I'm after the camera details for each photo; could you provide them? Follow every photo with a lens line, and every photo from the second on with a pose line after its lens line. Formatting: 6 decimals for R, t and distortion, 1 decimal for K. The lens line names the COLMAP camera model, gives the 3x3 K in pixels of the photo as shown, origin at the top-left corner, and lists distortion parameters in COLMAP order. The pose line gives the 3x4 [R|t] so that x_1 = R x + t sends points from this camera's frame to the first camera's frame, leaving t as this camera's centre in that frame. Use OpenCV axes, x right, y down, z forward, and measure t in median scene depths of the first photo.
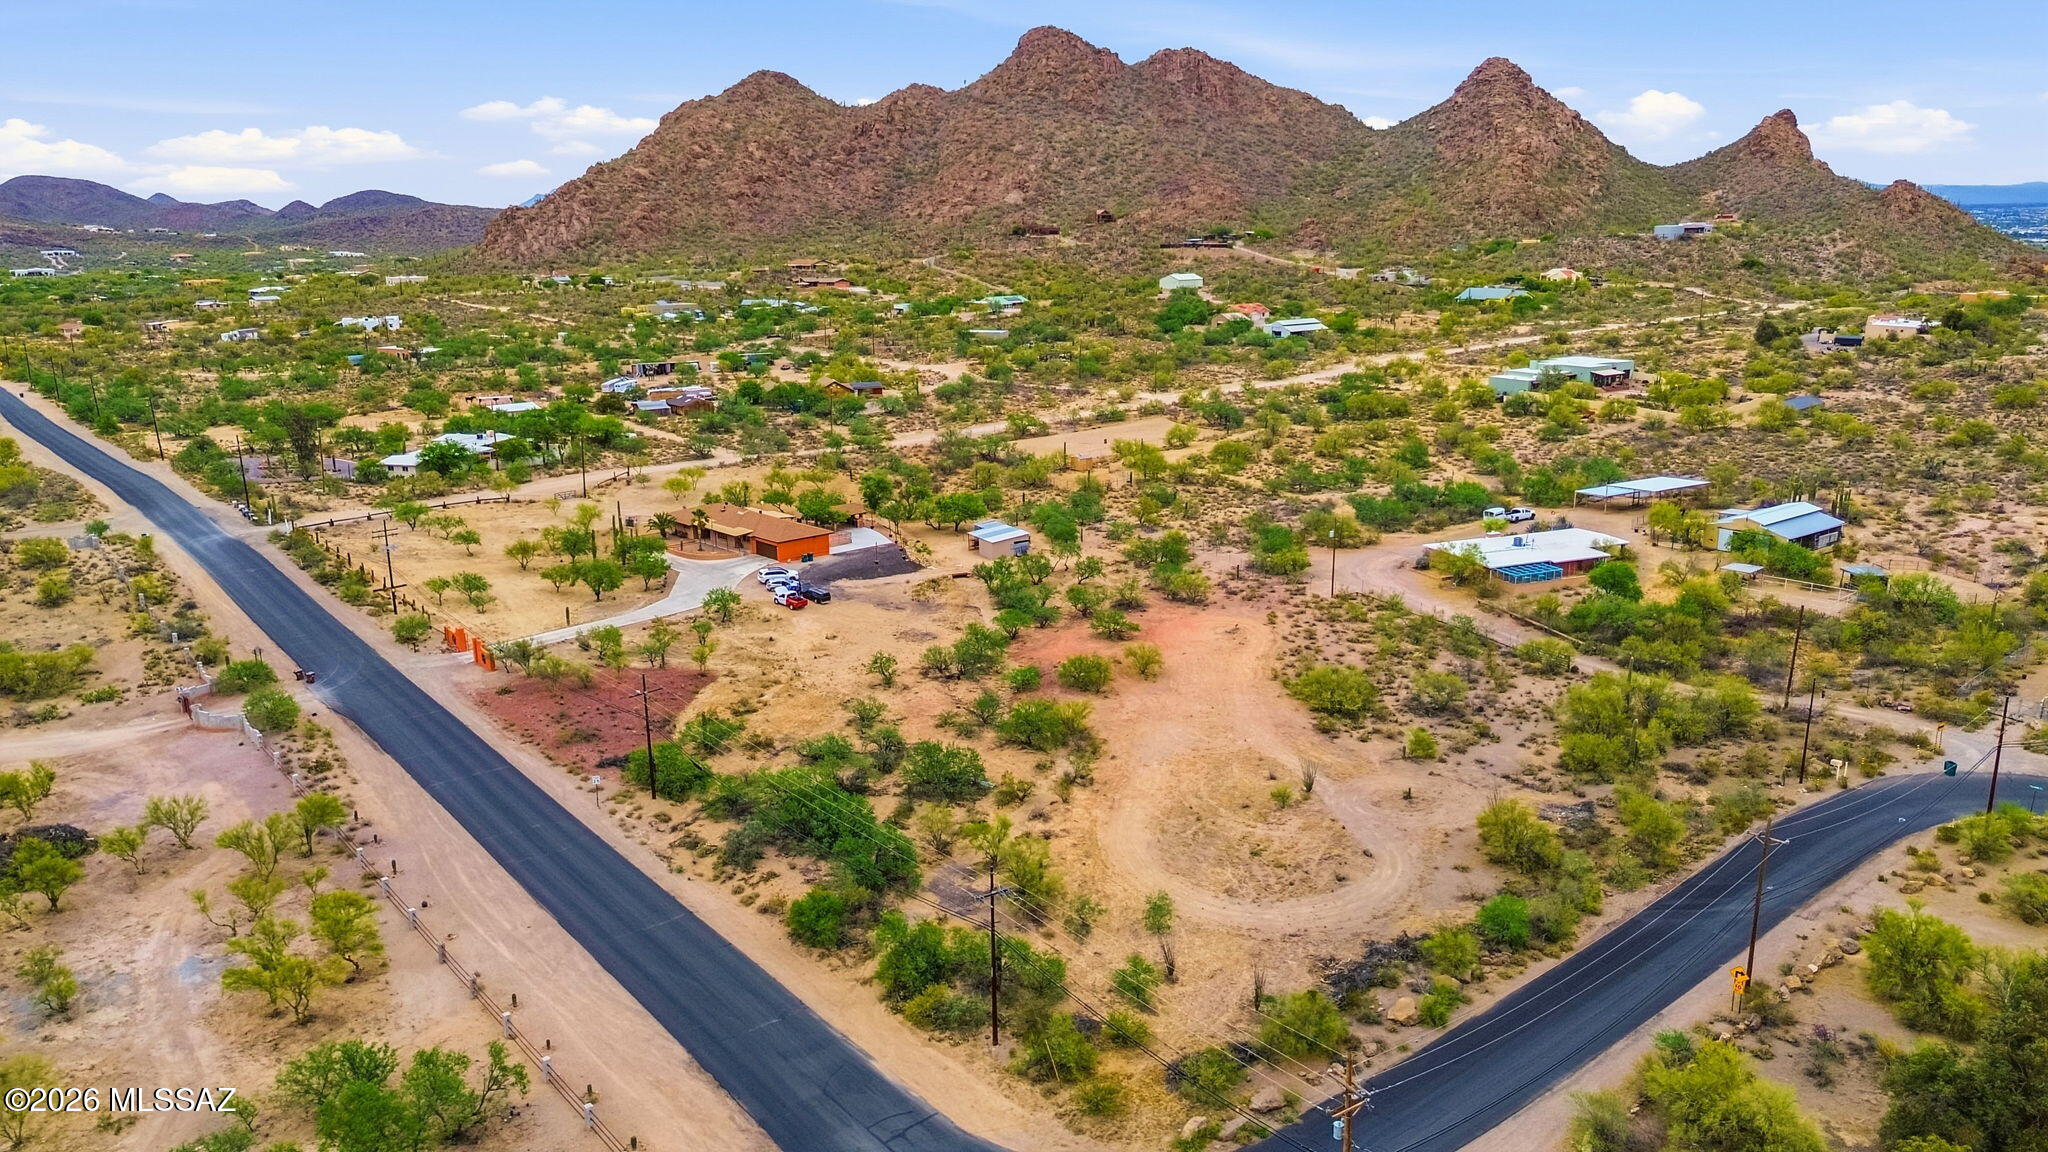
lens RADIAL K [[1445.3, 0, 1022.1], [0, 1445.3, 579.6], [0, 0, 1]] dist [0.024877, -0.010738]
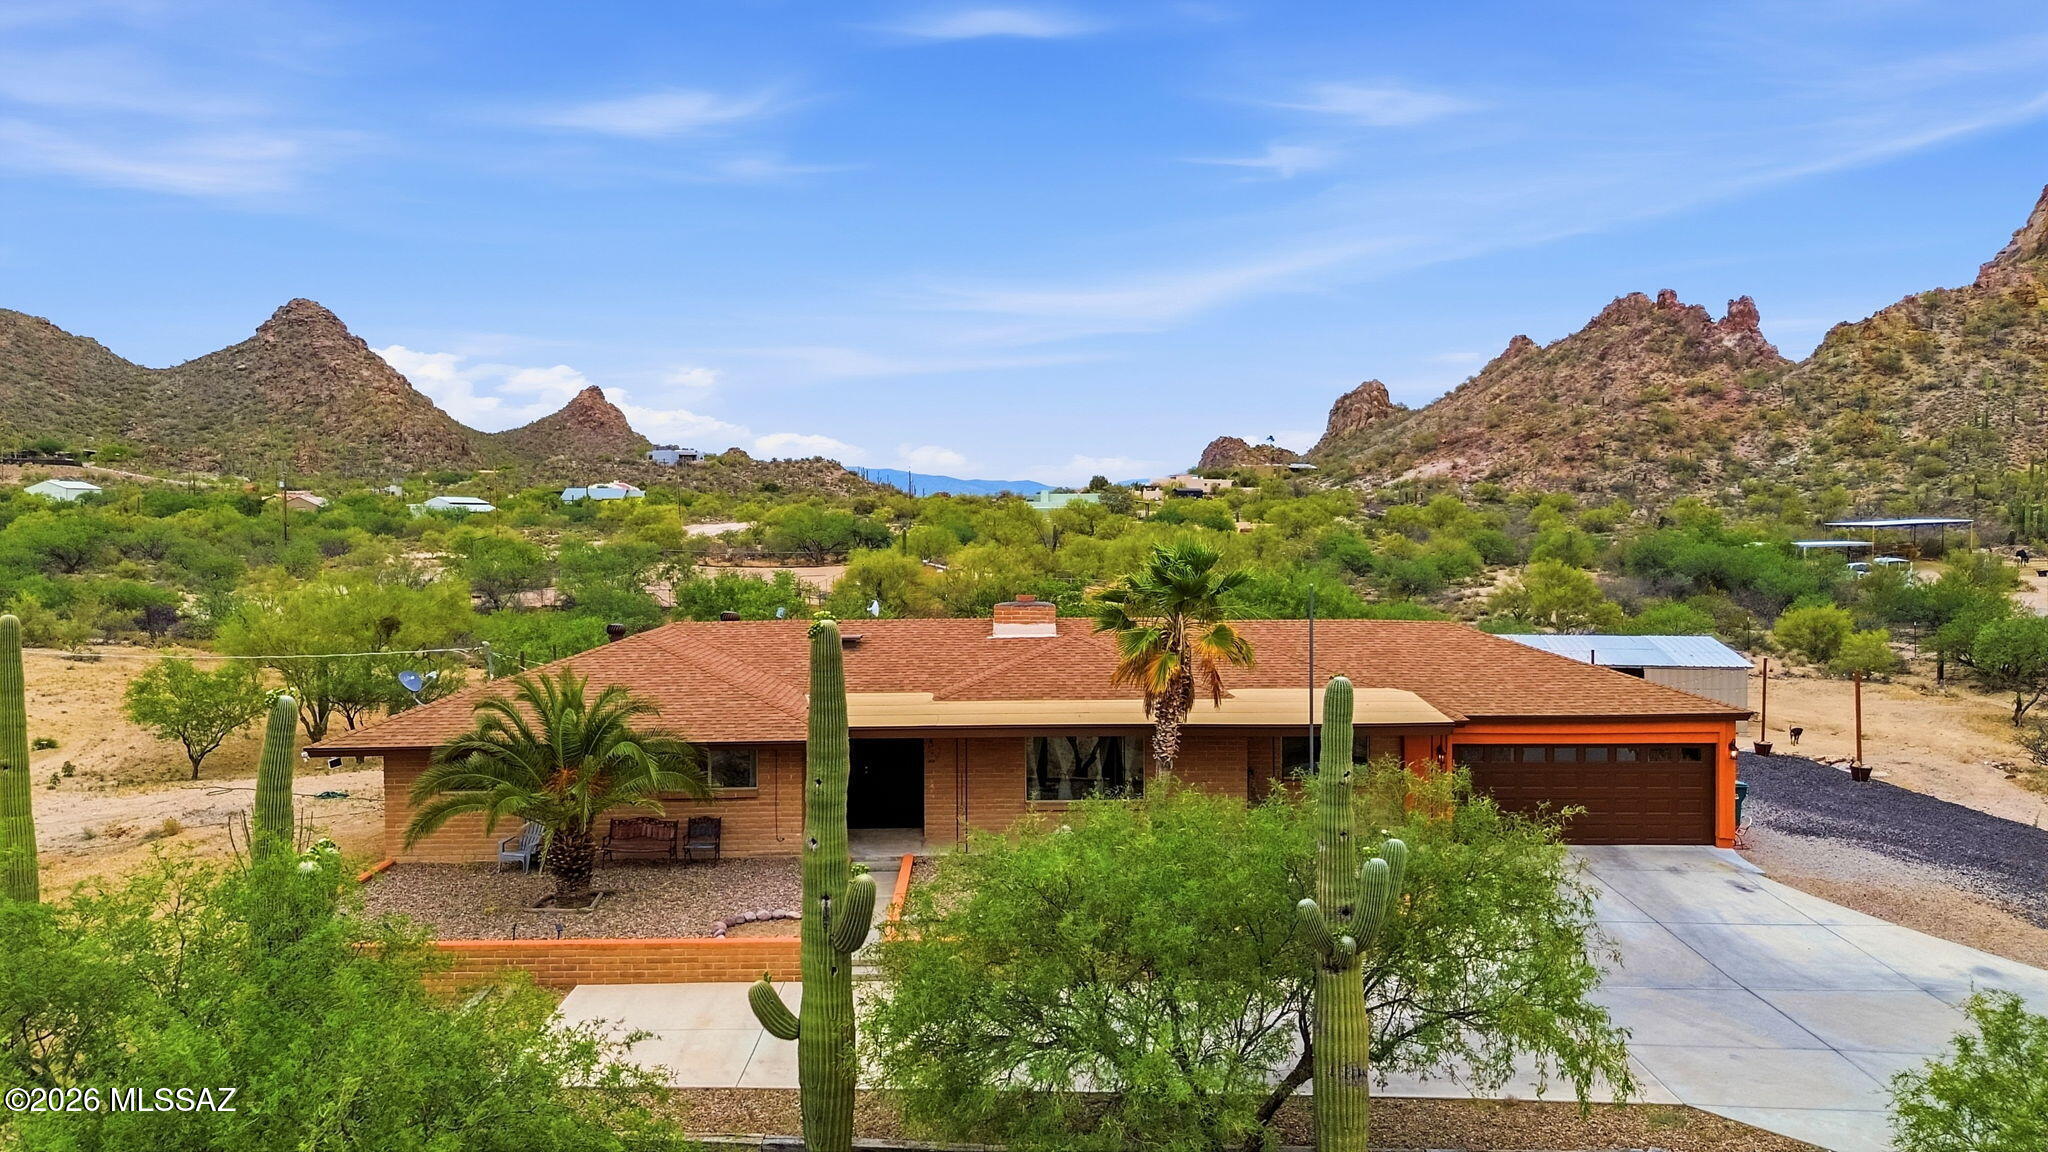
lens RADIAL K [[1445.3, 0, 1021.2], [0, 1445.3, 570.0], [0, 0, 1]] dist [0.024877, -0.010738]
pose [[0.658617, -0.024153, 0.752091, -0.052526], [0.185302, 0.973911, -0.130995, -0.005949], [-0.729306, 0.225640, 0.645910, 0.159007]]
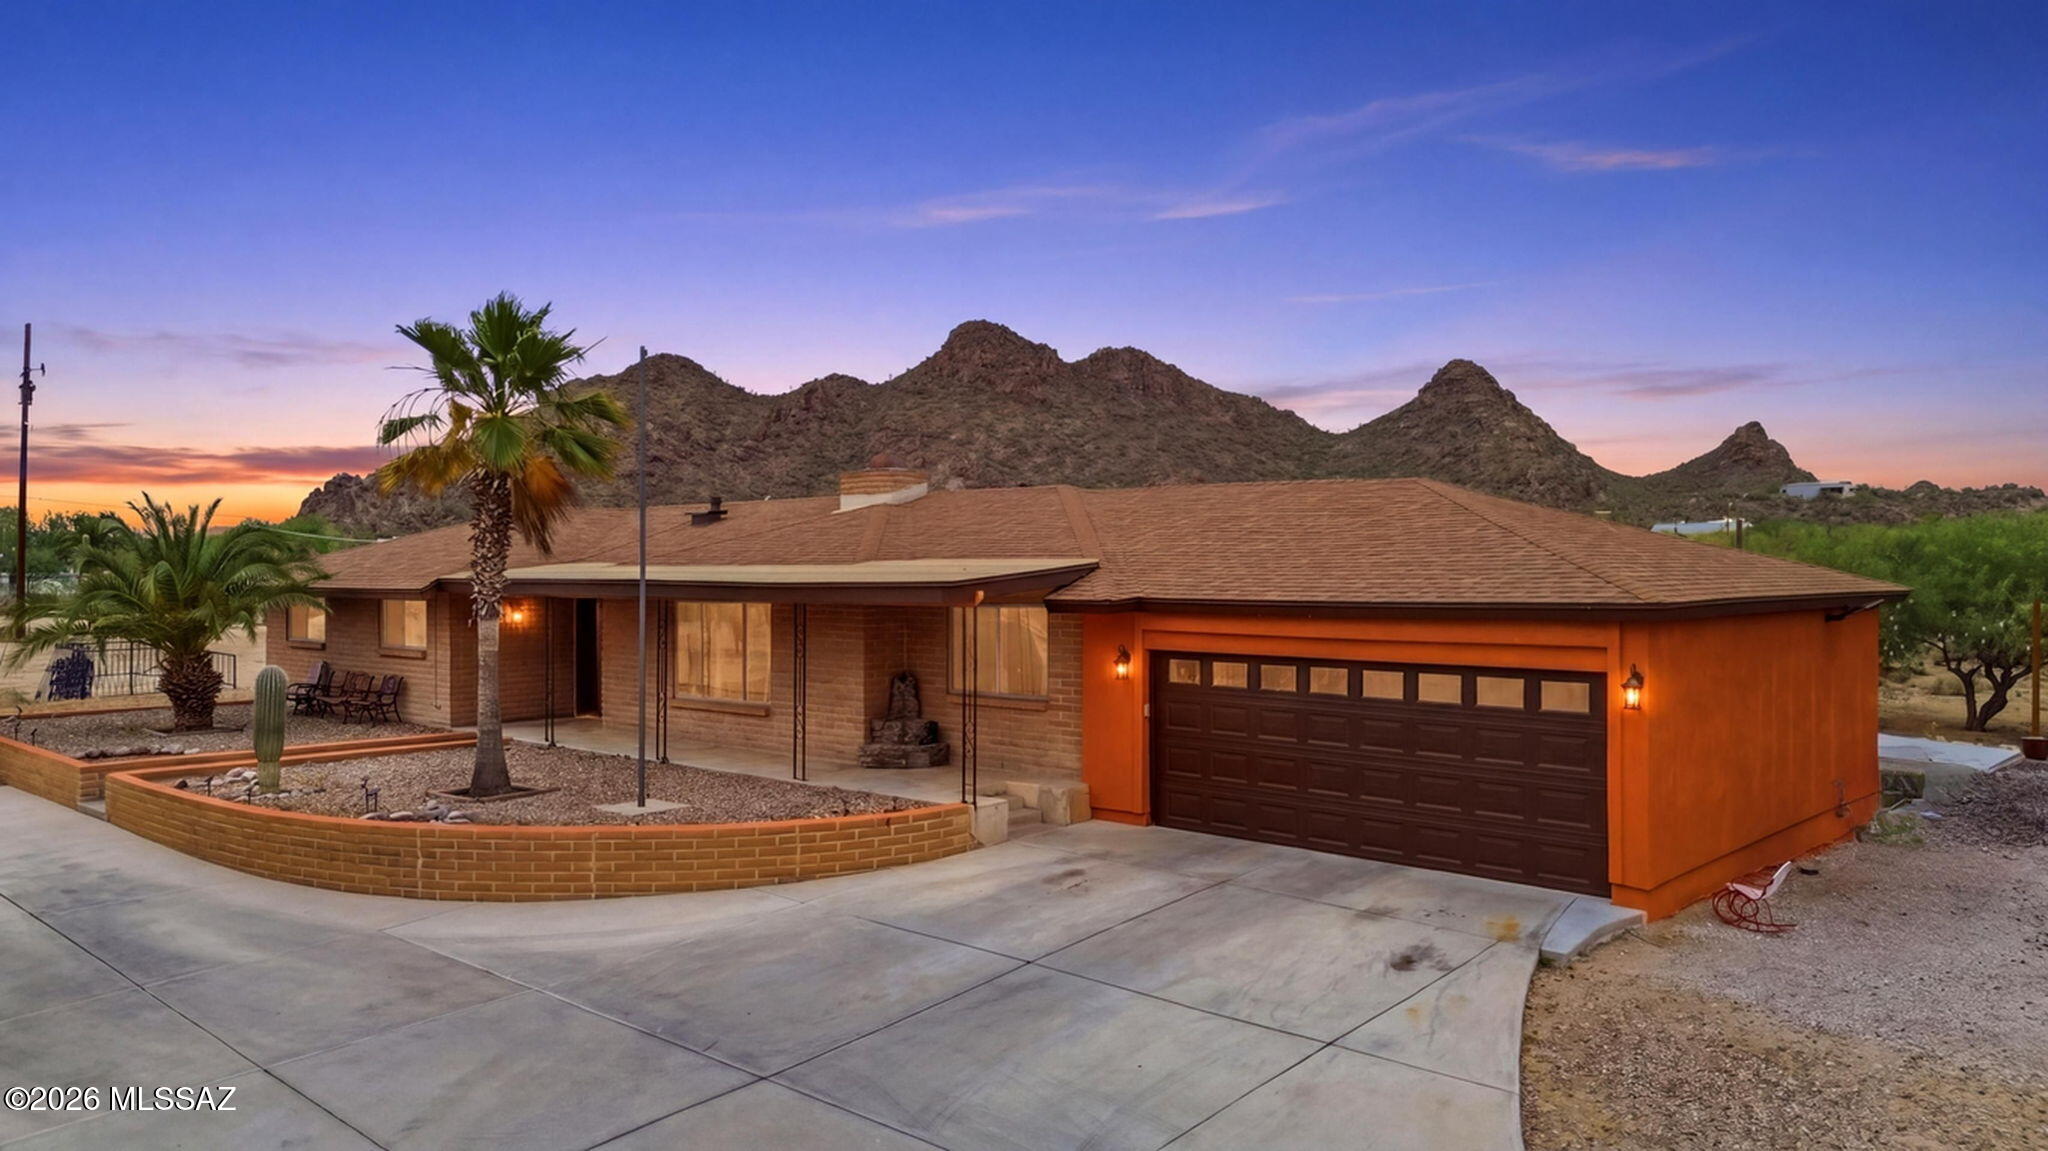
lens RADIAL K [[1445.3, 0, 1026.4], [0, 1445.3, 578.9], [0, 0, 1]] dist [0.024877, -0.010738]
pose [[0.996109, 0.004035, 0.088038, -0.034708], [0.017231, 0.970756, -0.239448, -0.002730], [-0.086429, 0.240033, 0.966910, 0.156735]]
